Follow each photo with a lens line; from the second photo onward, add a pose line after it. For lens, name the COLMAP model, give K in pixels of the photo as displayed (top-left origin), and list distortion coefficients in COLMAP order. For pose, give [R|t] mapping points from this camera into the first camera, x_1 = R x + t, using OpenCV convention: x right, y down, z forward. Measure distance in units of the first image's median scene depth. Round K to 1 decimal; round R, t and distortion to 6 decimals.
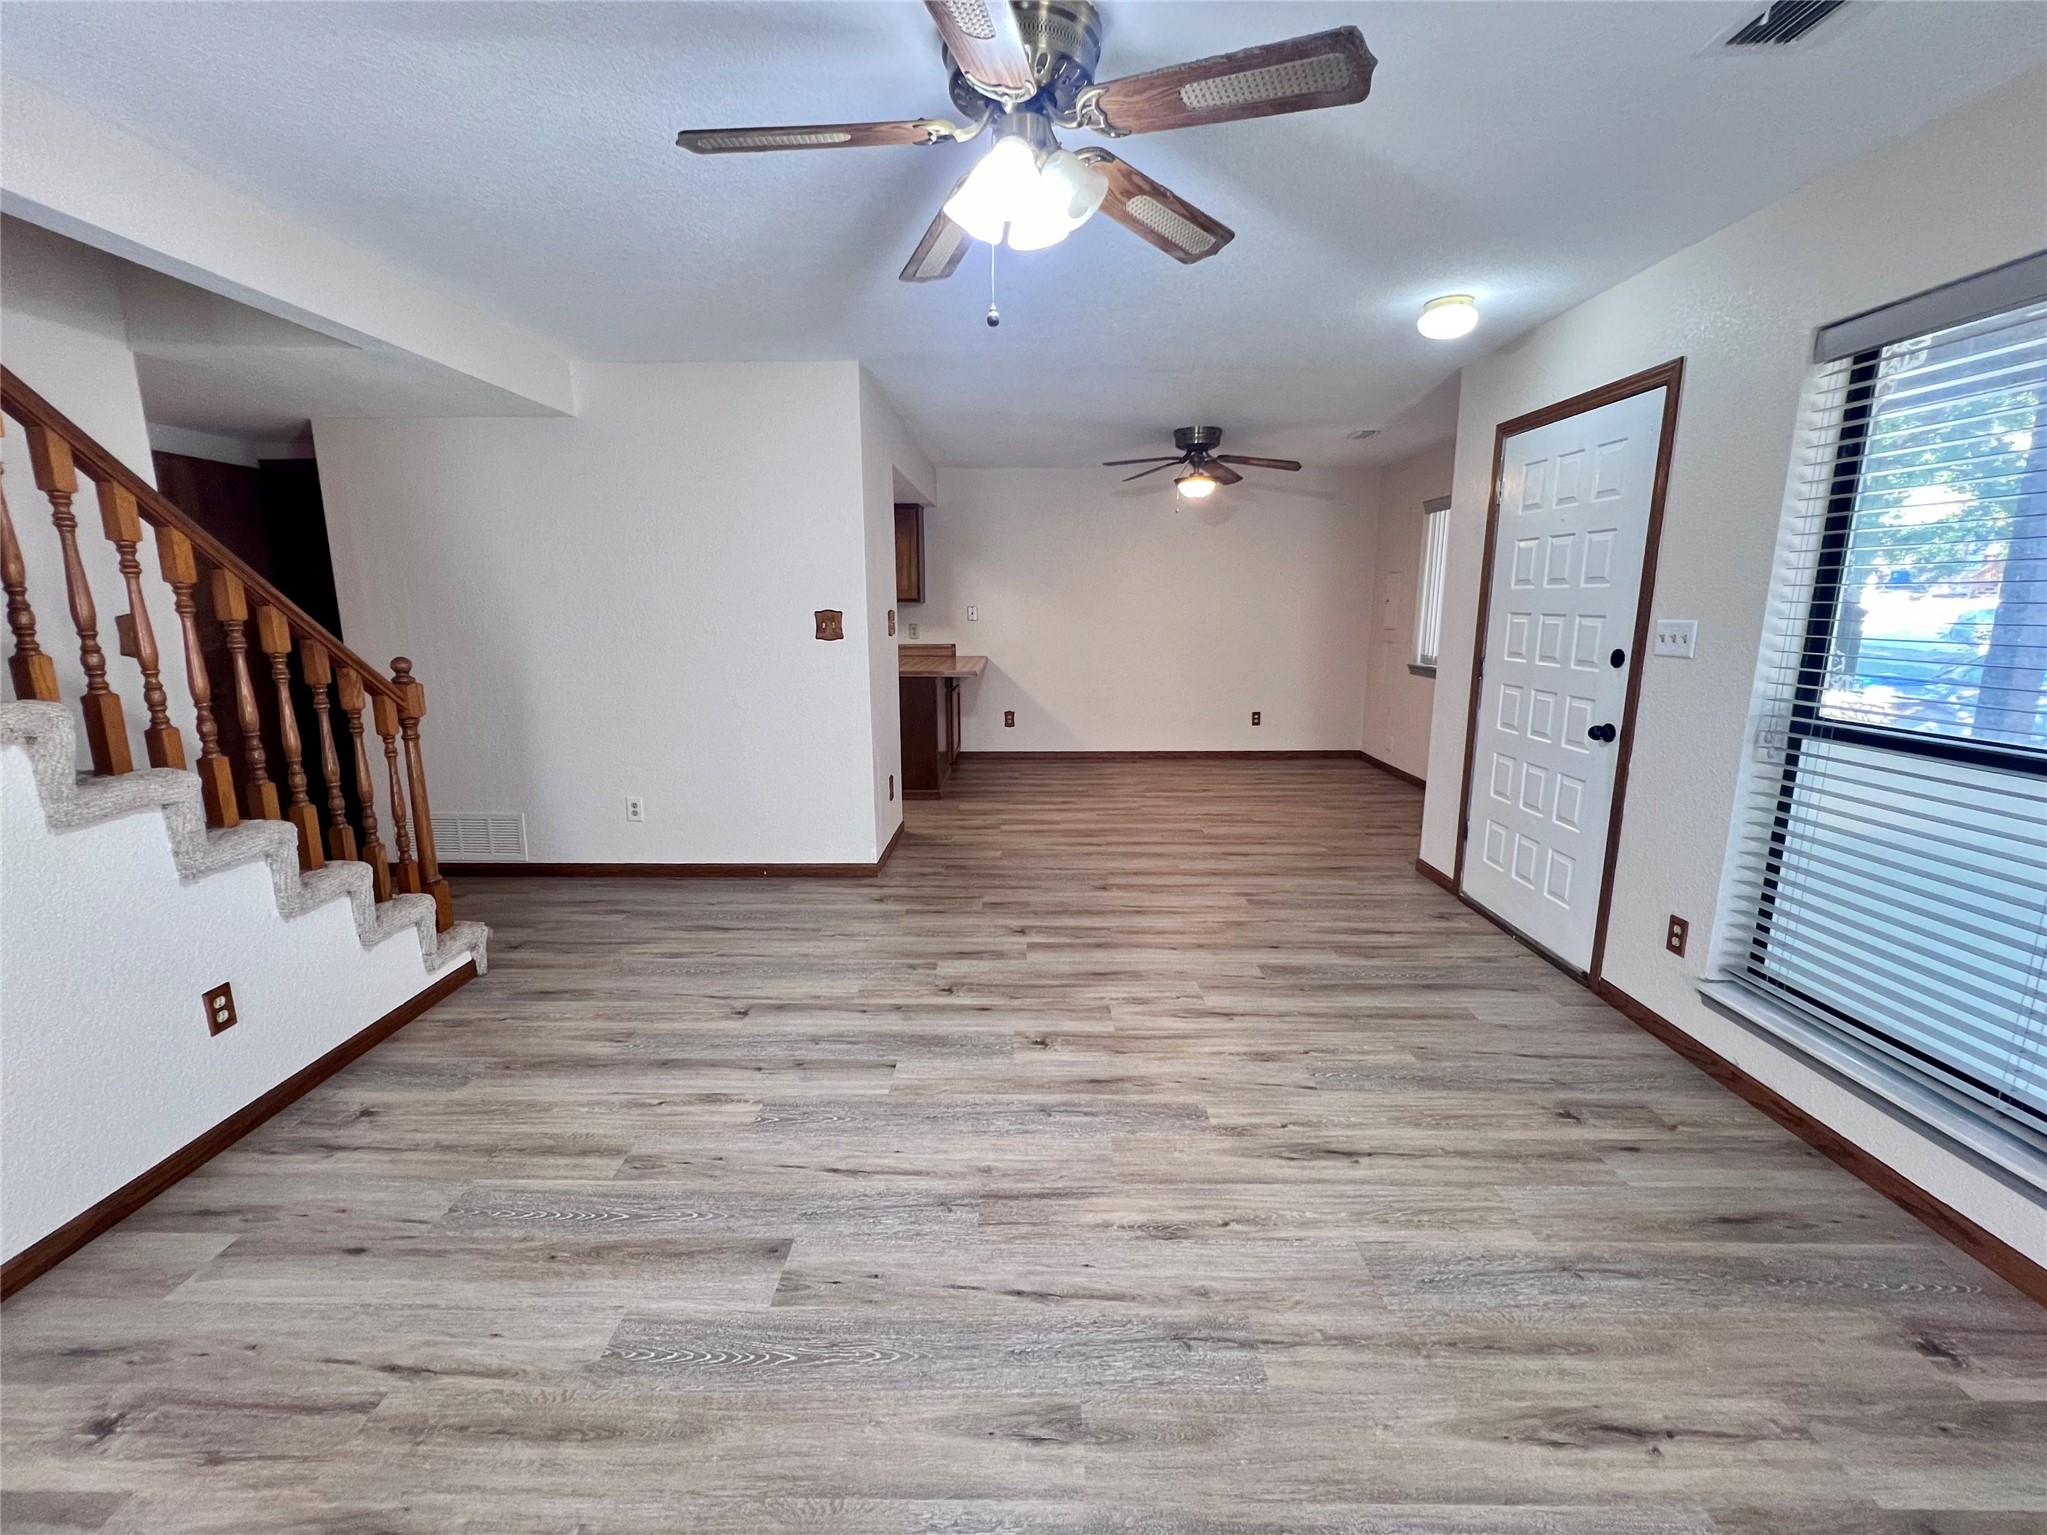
lens RADIAL K [[818.4, 0, 1012.0], [0, 818.4, 779.6], [0, 0, 1]] dist [-0.011547, 0.000194]
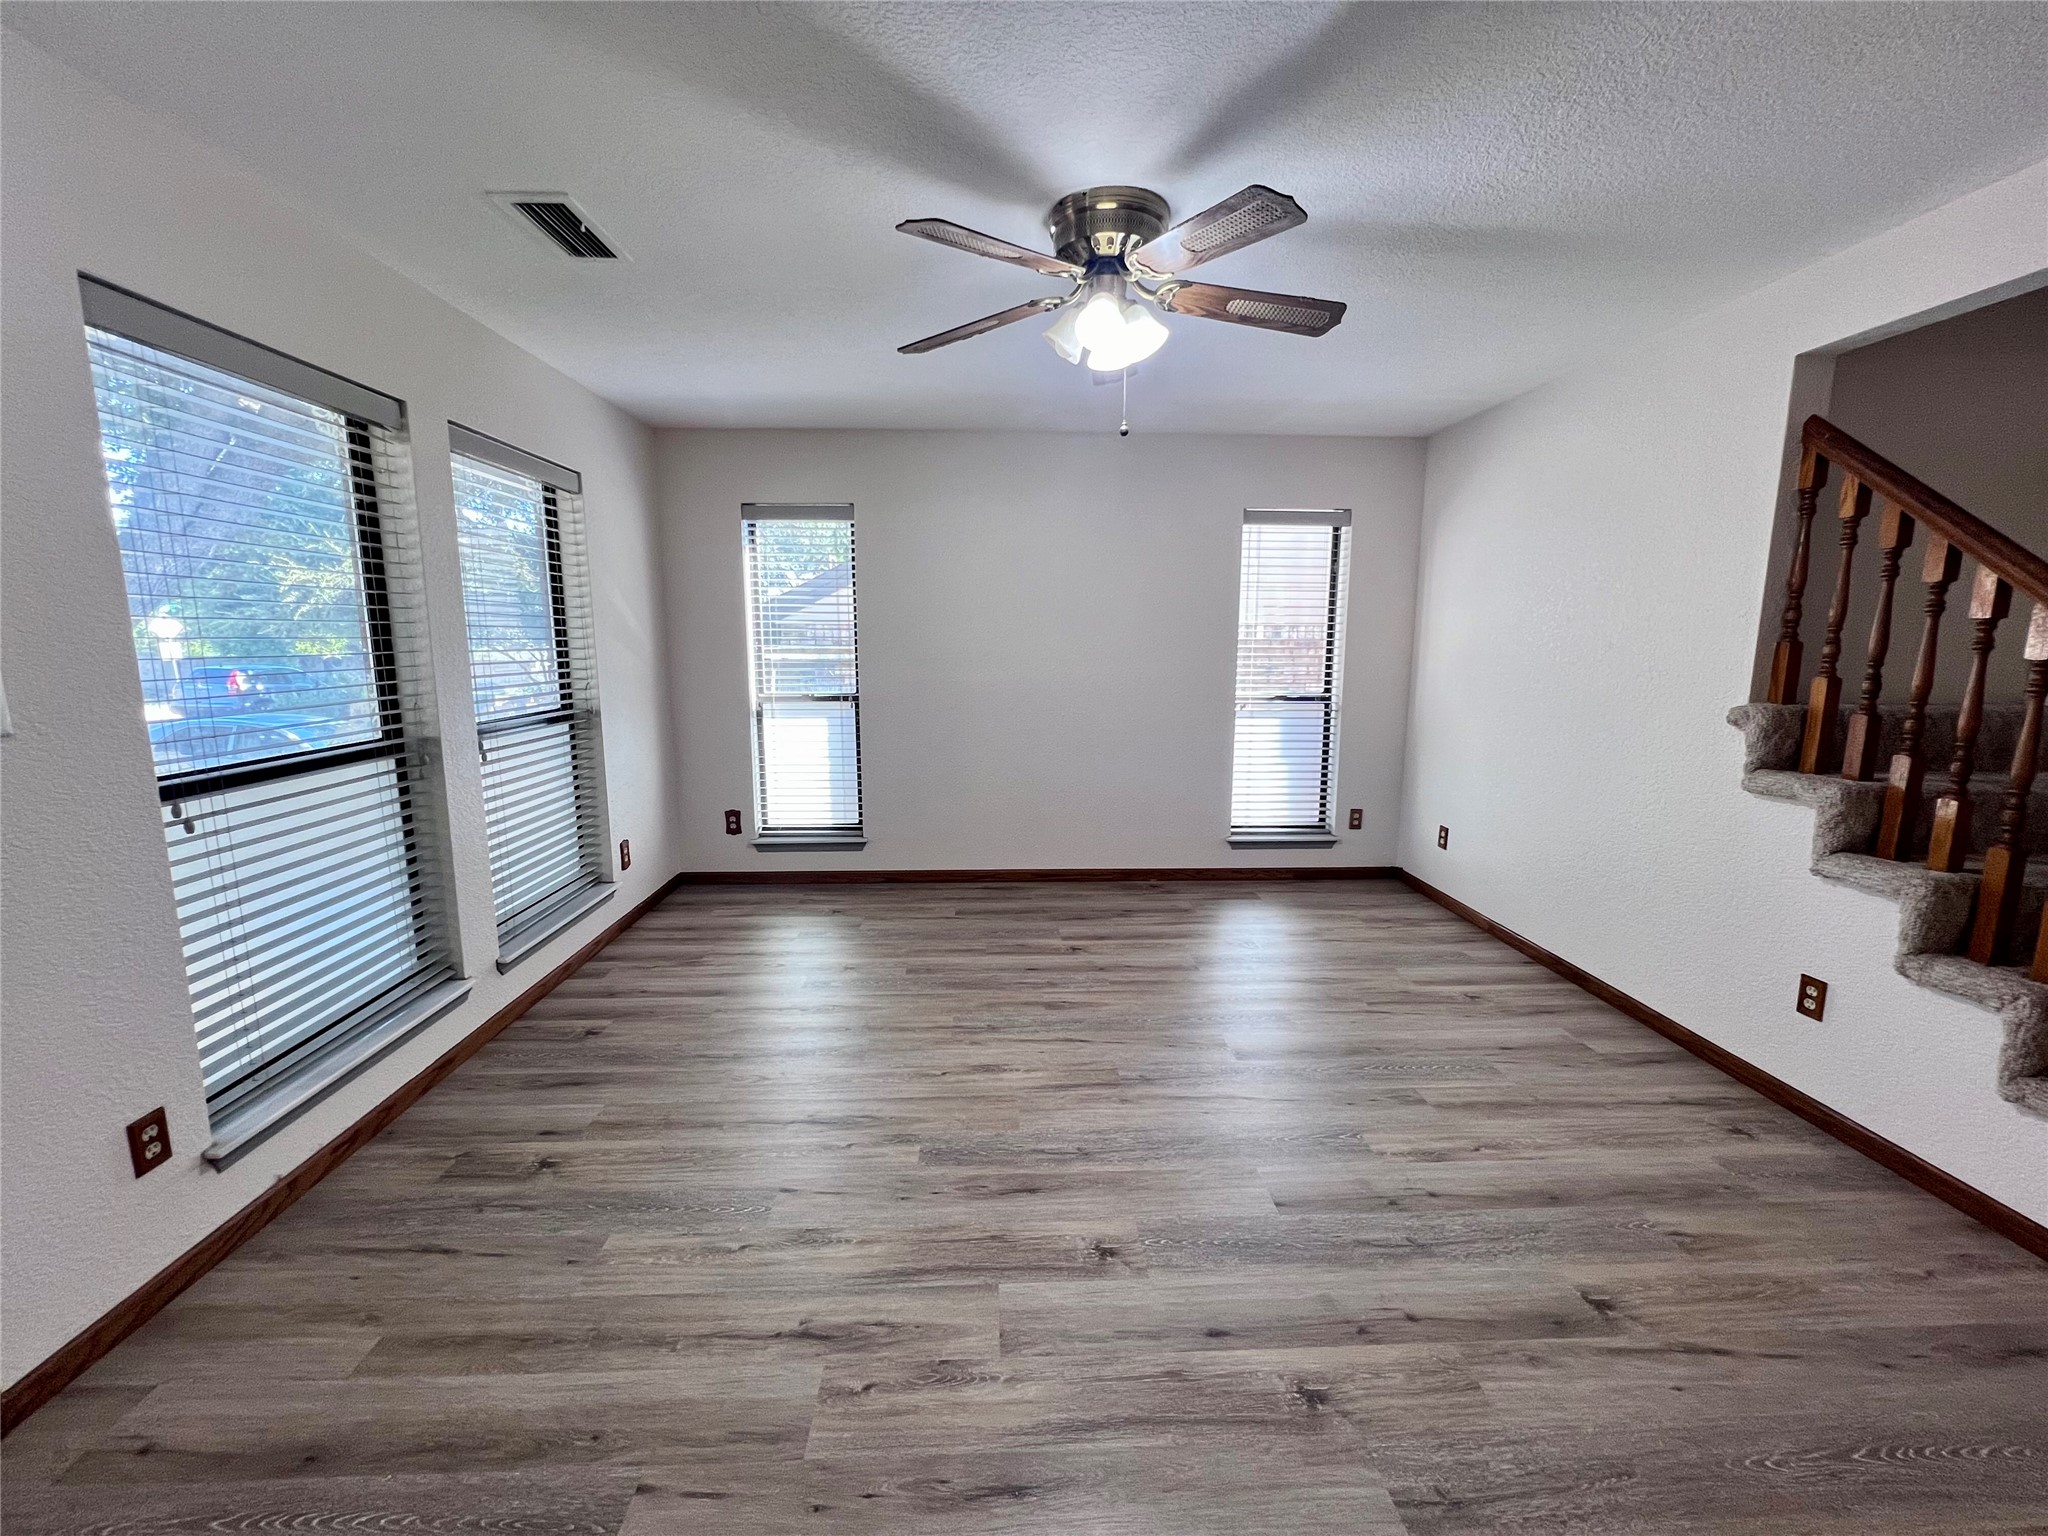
lens RADIAL K [[818.8, 0, 1004.6], [0, 818.8, 761.9], [0, 0, 1]] dist [-0.011547, 0.000194]
pose [[-0.999117, 0.005911, -0.041600, 0.174607], [-0.009435, 0.933207, 0.359214, -0.386165], [0.040945, 0.359290, -0.932327, 1.747064]]
